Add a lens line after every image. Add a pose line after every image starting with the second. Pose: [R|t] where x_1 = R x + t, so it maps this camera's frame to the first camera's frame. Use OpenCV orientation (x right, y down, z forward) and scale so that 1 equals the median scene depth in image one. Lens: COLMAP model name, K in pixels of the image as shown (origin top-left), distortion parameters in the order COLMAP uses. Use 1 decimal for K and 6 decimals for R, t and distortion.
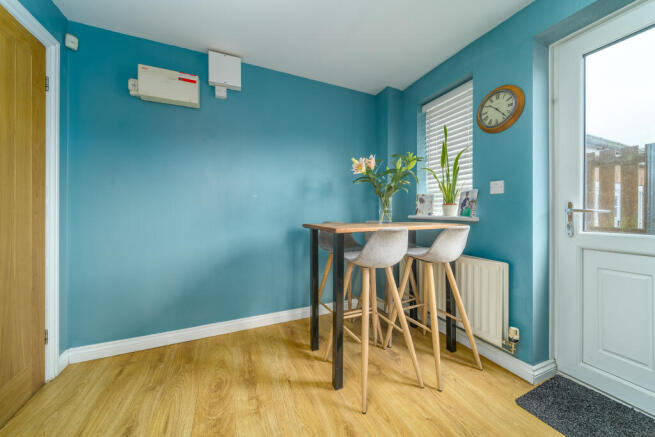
lens RADIAL K [[231.2, 0, 327.6], [0, 231.2, 211.9], [0, 0, 1]] dist [-0.001502, -0.000251]
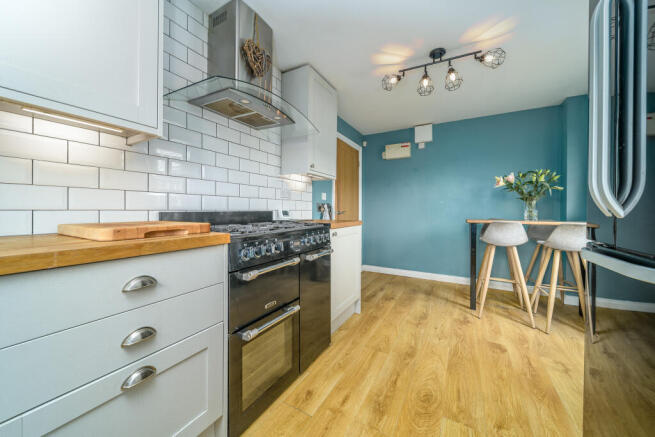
lens RADIAL K [[243.4, 0, 328.5], [0, 243.4, 206.8], [0, 0, 1]] dist [0.001161, 0.000074]
pose [[0.601054, -0.009689, -0.799150, 0.716862], [-0.005119, 0.999859, -0.015972, -0.000194], [0.799192, 0.013691, 0.600920, -0.840079]]
